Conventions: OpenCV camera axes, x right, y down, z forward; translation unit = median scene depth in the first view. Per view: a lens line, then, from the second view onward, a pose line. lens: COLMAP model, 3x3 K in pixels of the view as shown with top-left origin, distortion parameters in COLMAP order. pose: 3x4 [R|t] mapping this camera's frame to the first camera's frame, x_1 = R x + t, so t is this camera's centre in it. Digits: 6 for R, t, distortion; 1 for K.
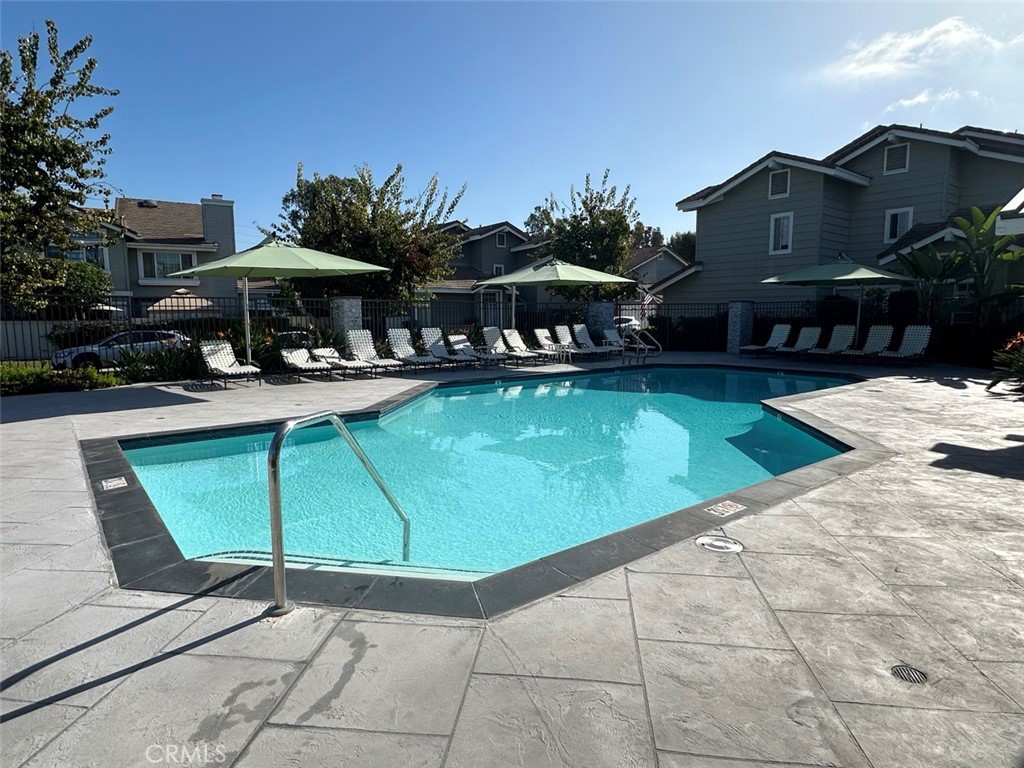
lens RADIAL K [[596.4, 0, 512.0], [0, 596.4, 384.0], [0, 0, 1]] dist [-0.005806, -0.000251]
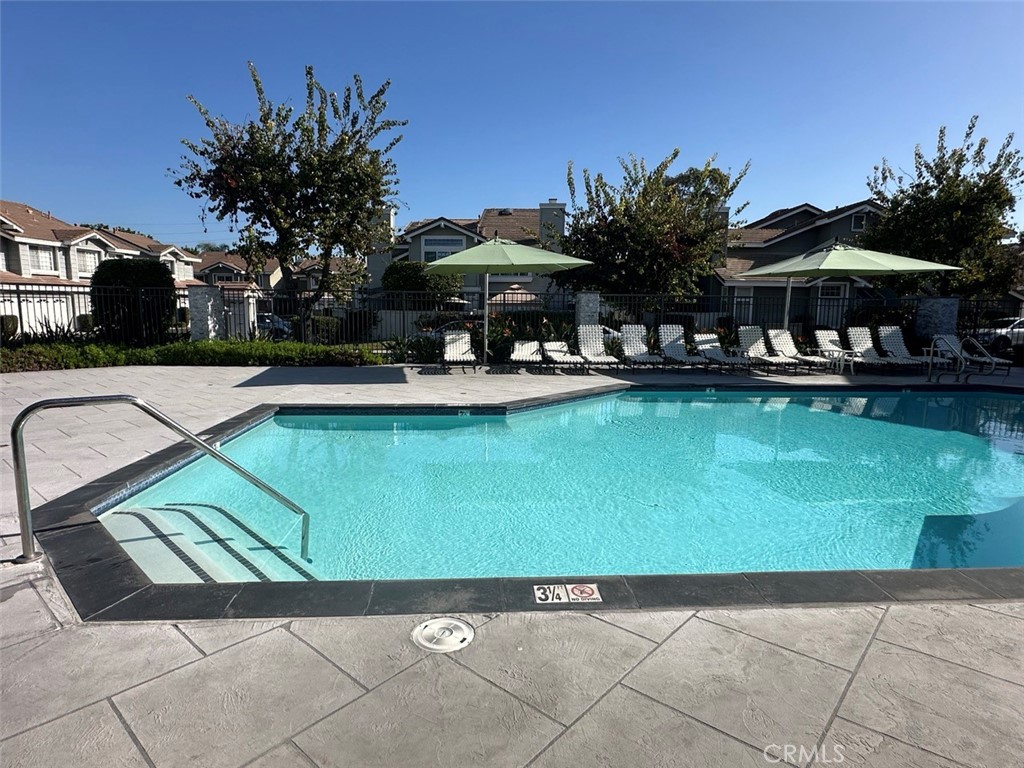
lens RADIAL K [[596.4, 0, 512.0], [0, 596.4, 384.0], [0, 0, 1]] dist [-0.005806, -0.000251]
pose [[0.815634, 0.085098, -0.572275, 0.180091], [-0.080104, 0.996208, 0.033969, -0.014095], [0.572996, 0.018135, 0.819358, 0.101809]]
